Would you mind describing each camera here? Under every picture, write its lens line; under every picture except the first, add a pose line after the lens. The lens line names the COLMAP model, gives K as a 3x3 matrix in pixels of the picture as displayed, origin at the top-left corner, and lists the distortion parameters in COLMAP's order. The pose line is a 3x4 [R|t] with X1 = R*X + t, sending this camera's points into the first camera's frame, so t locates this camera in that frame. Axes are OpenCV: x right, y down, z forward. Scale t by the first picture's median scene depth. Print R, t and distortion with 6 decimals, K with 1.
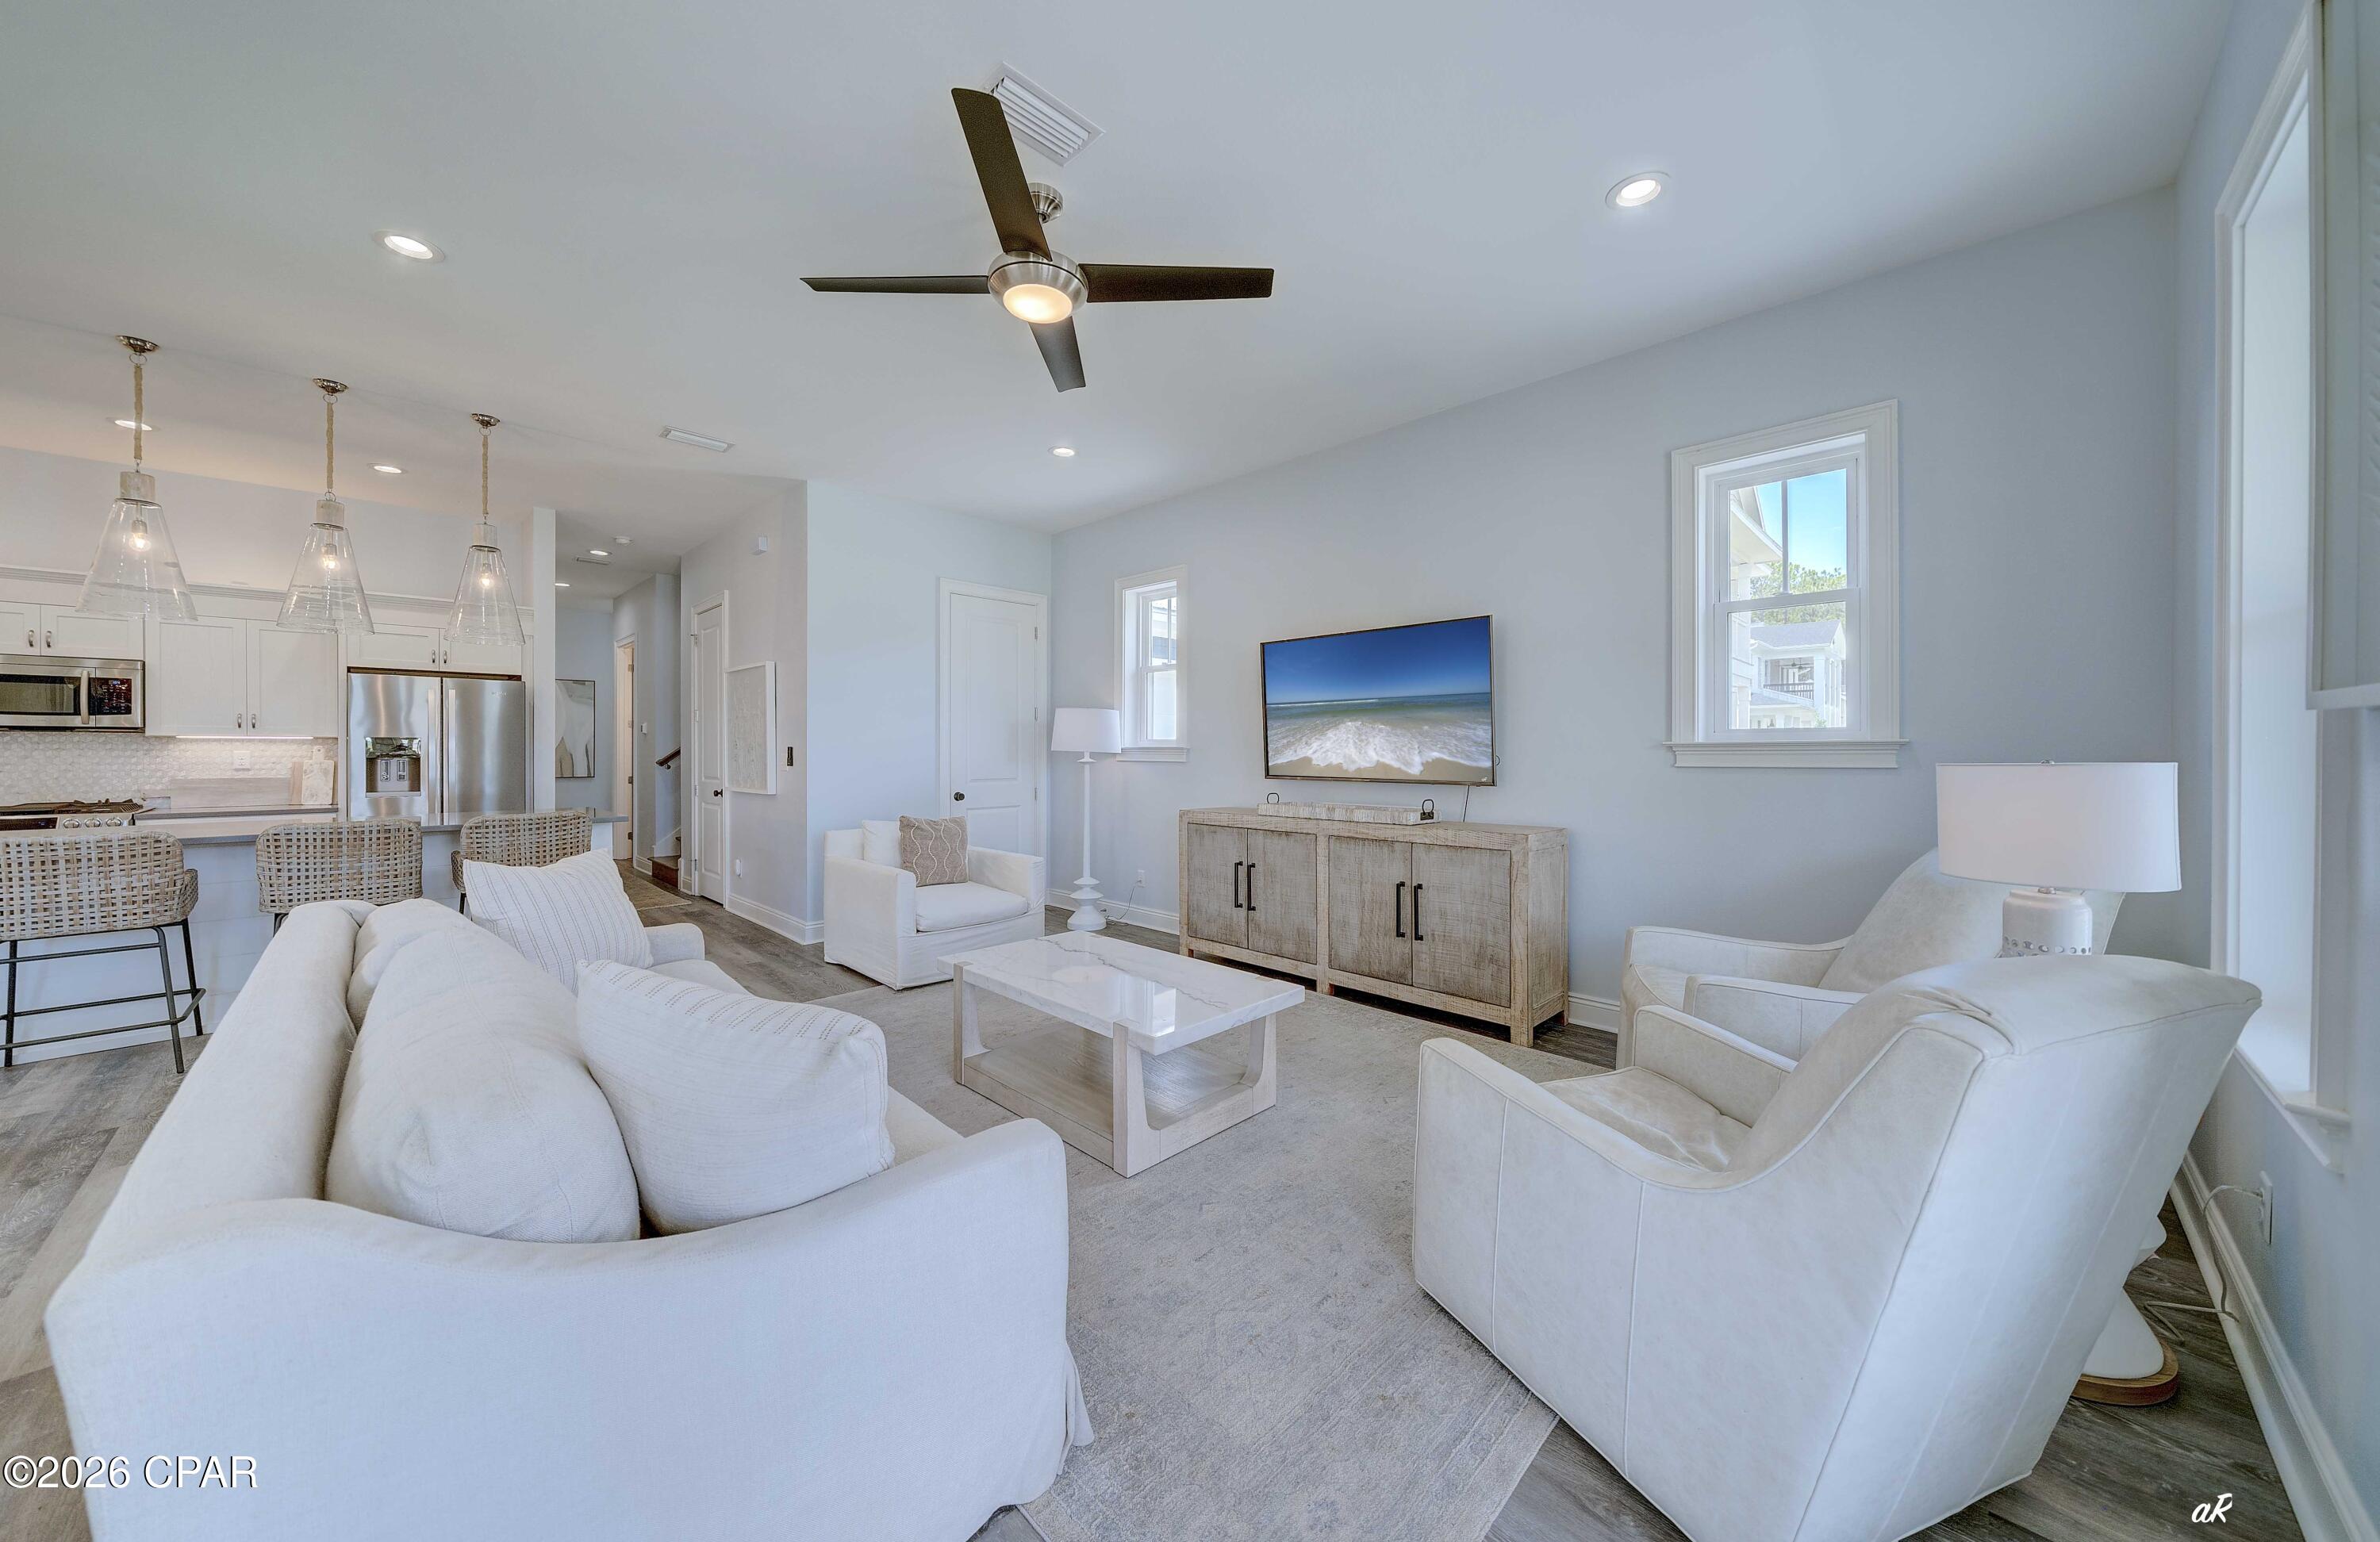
lens RADIAL K [[831.8, 0, 1144.3], [0, 831.8, 747.0], [0, 0, 1]] dist [0.000655, 0.000708]
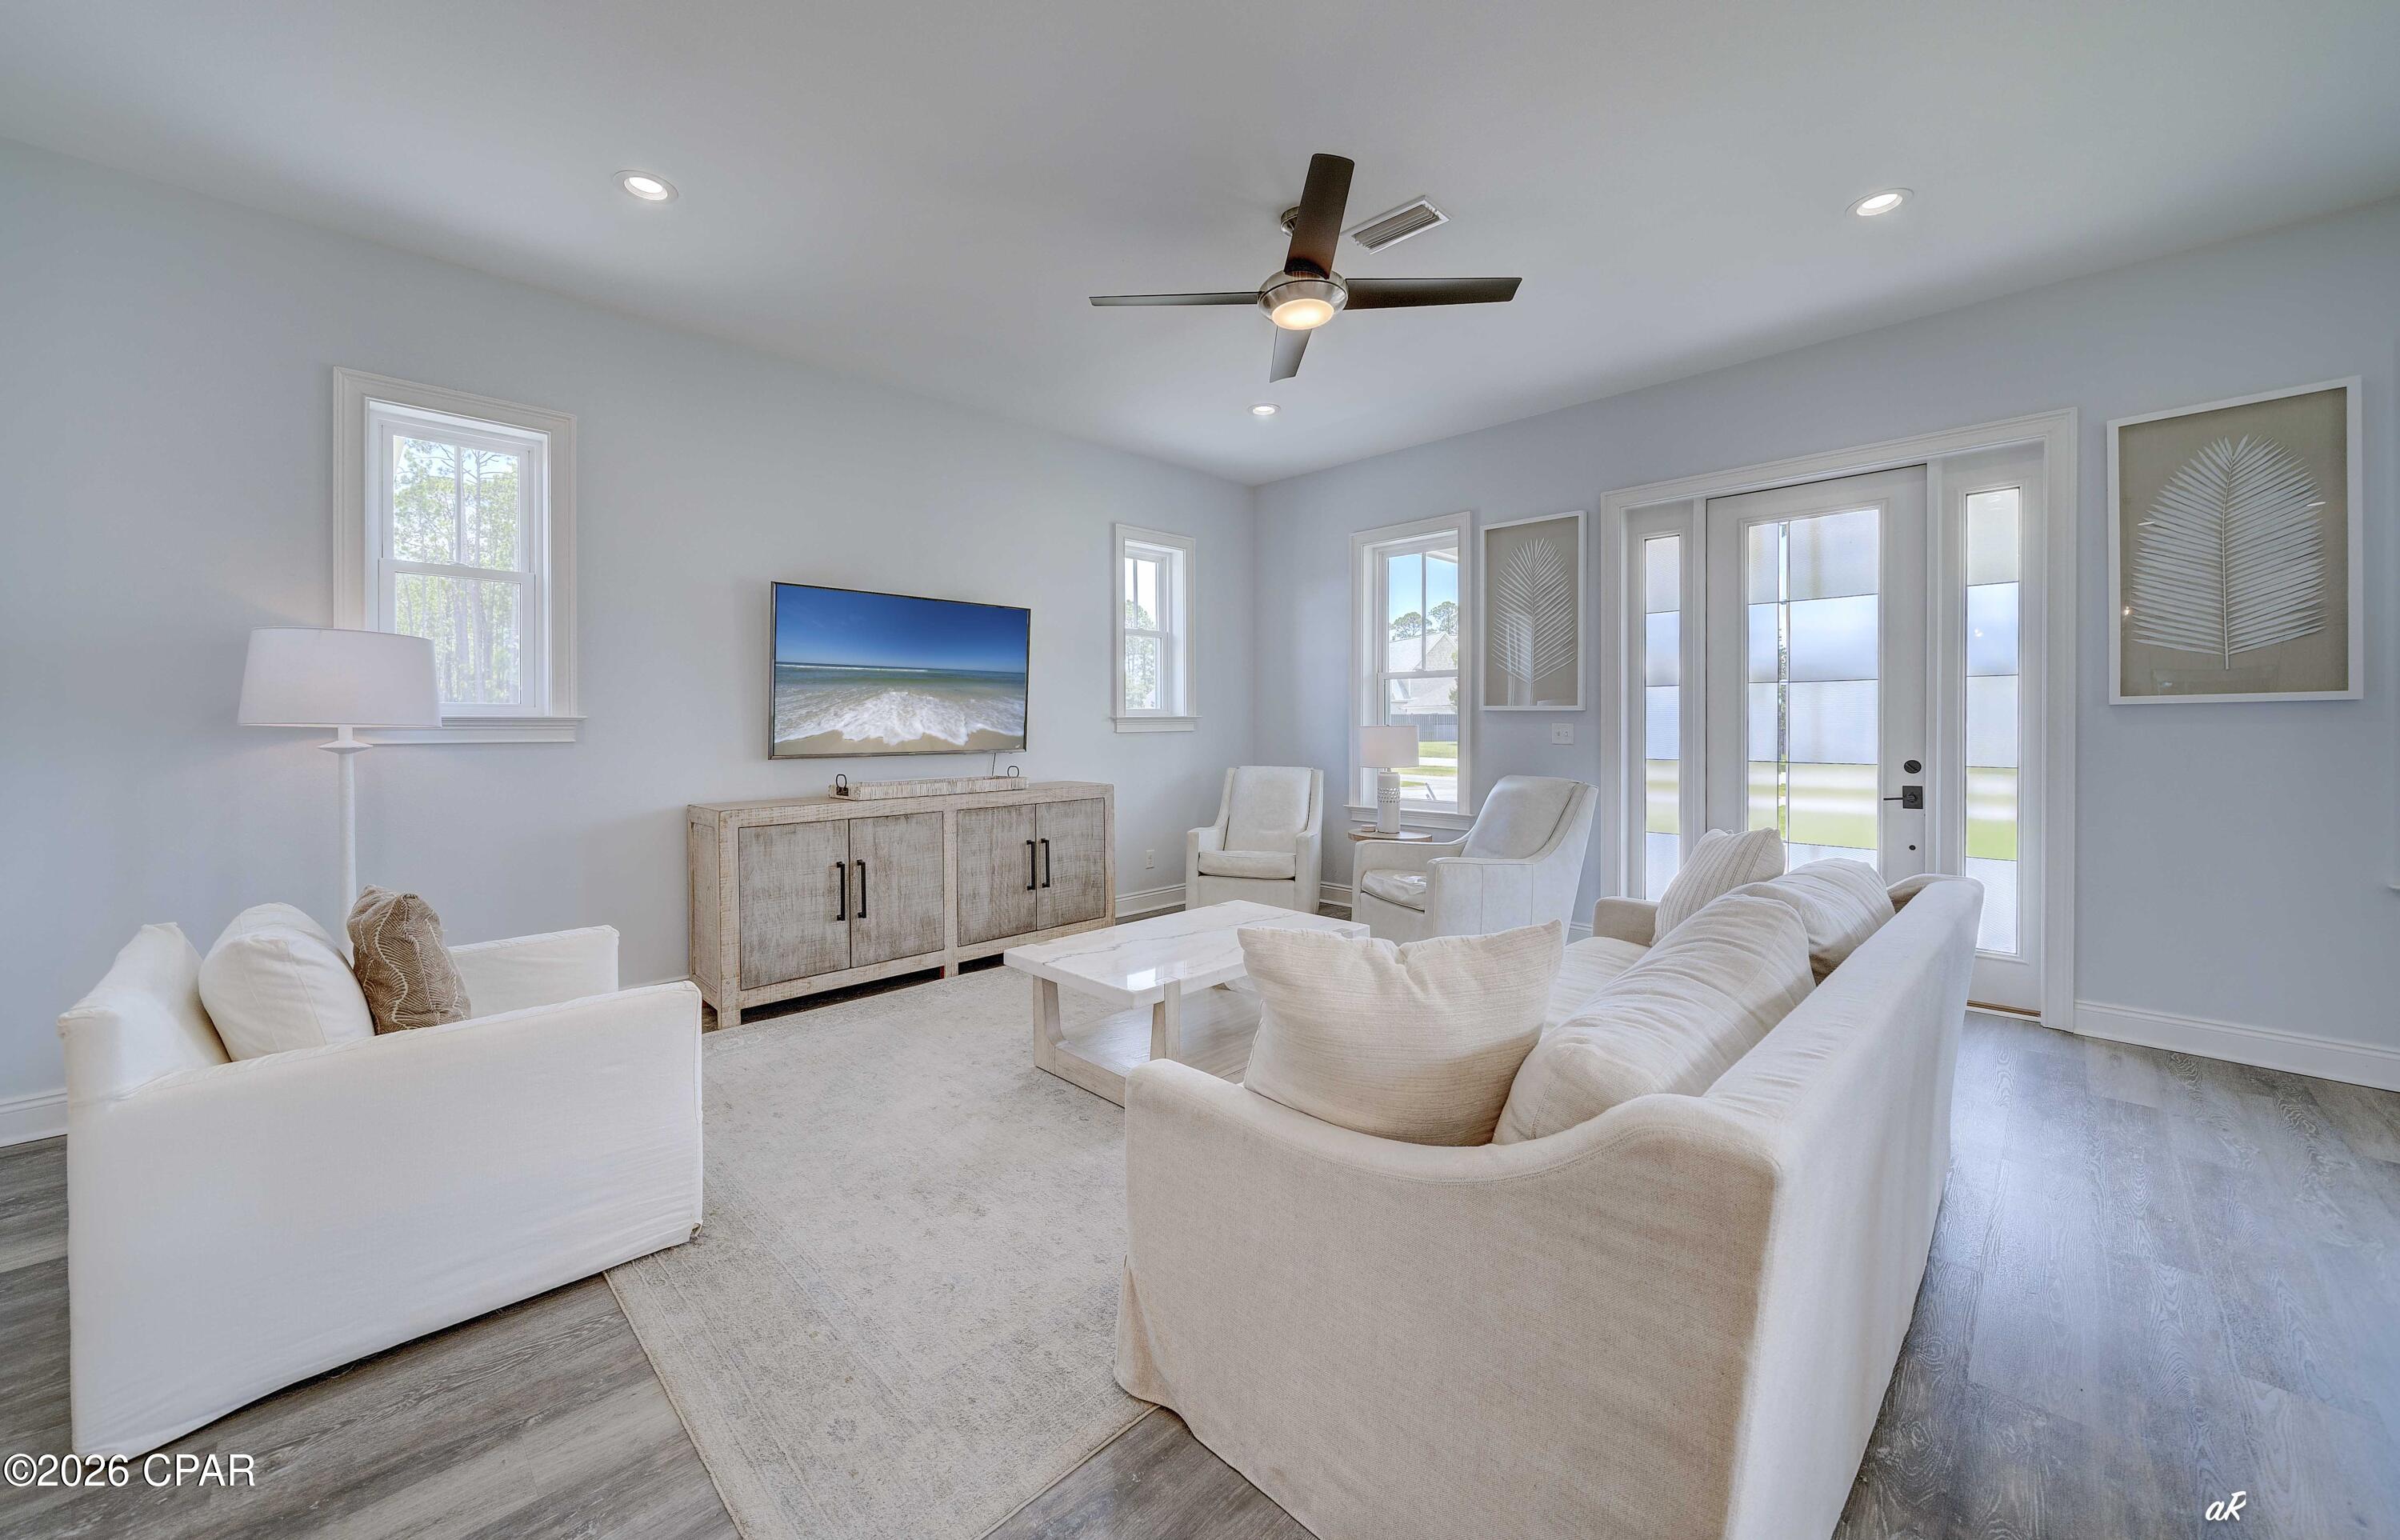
lens RADIAL K [[895.0, 0, 1225.0], [0, 895.0, 742.2], [0, 0, 1]] dist [0.010952, -0.000470]
pose [[-0.060708, -0.023101, 0.997888, -0.739146], [-0.002748, 0.999732, 0.022976, 0.002113], [-0.998152, -0.001347, -0.060755, 0.668864]]
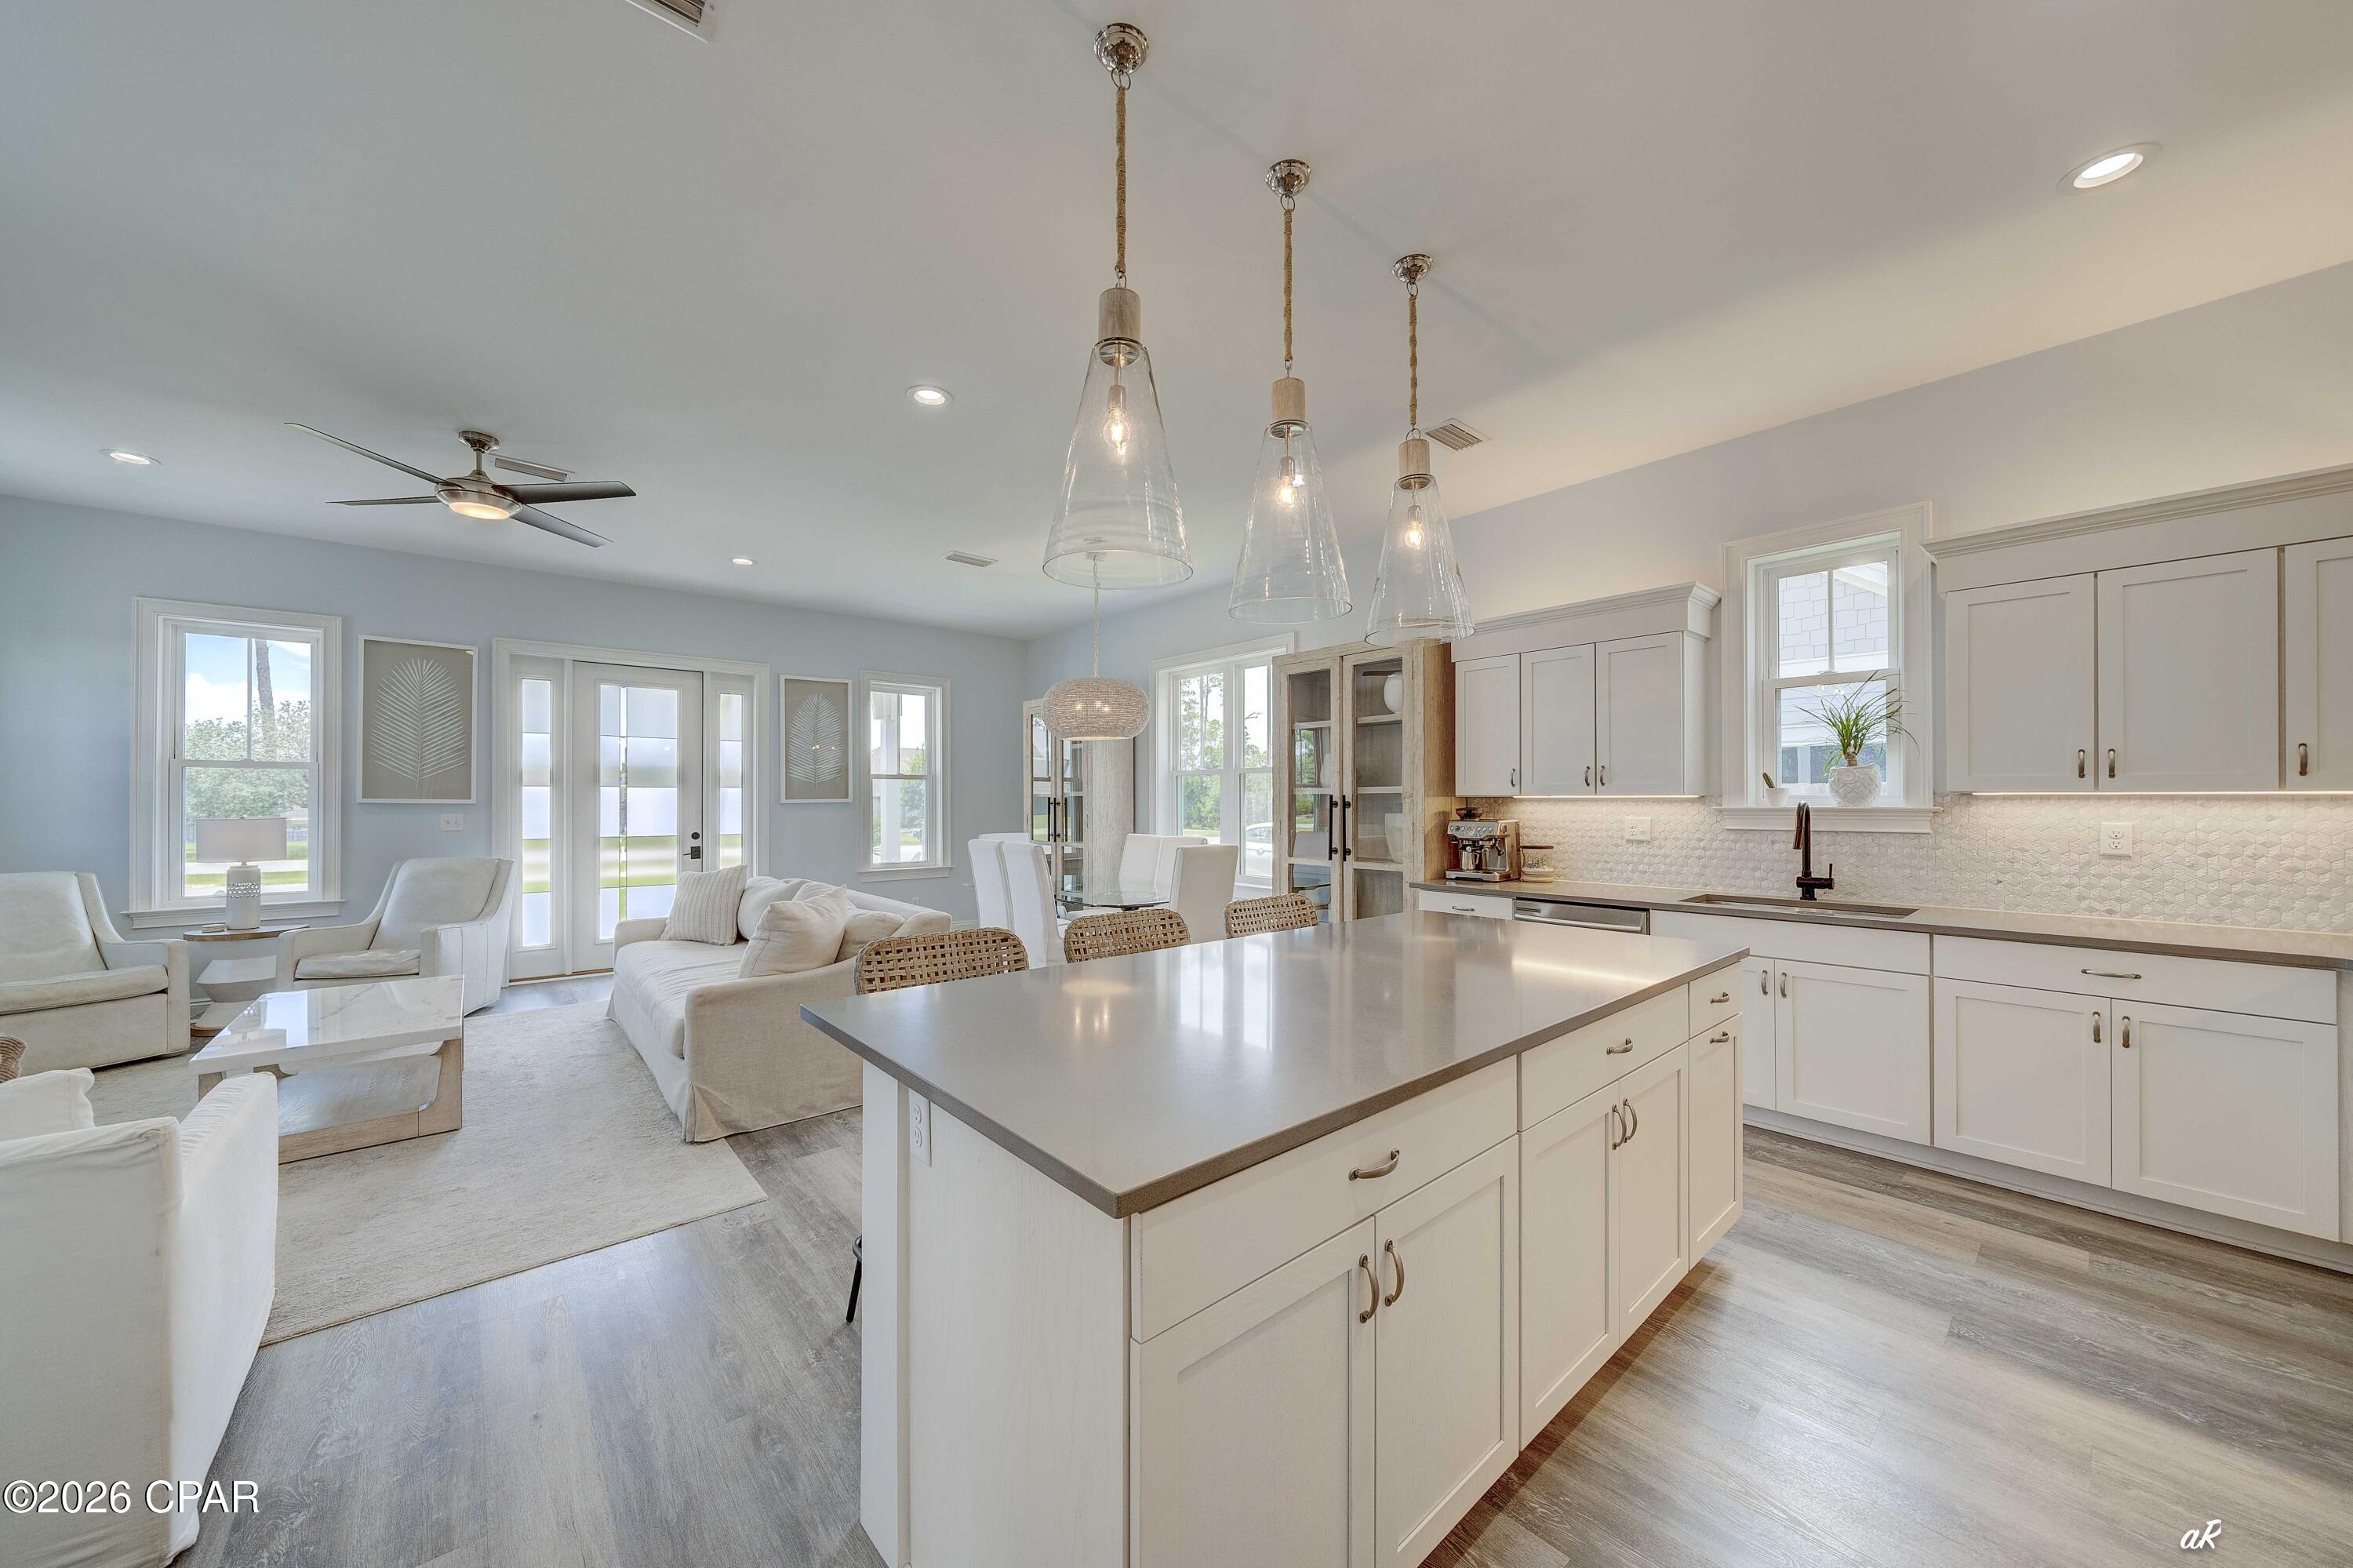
lens RADIAL K [[813.8, 0, 1156.0], [0, 813.8, 789.7], [0, 0, 1]] dist [-0.008120, -0.000230]
pose [[-0.998751, 0.001557, 0.049950, -0.780929], [0.000510, 0.999780, -0.020977, -0.006717], [-0.049972, -0.020925, -0.998531, 1.320210]]
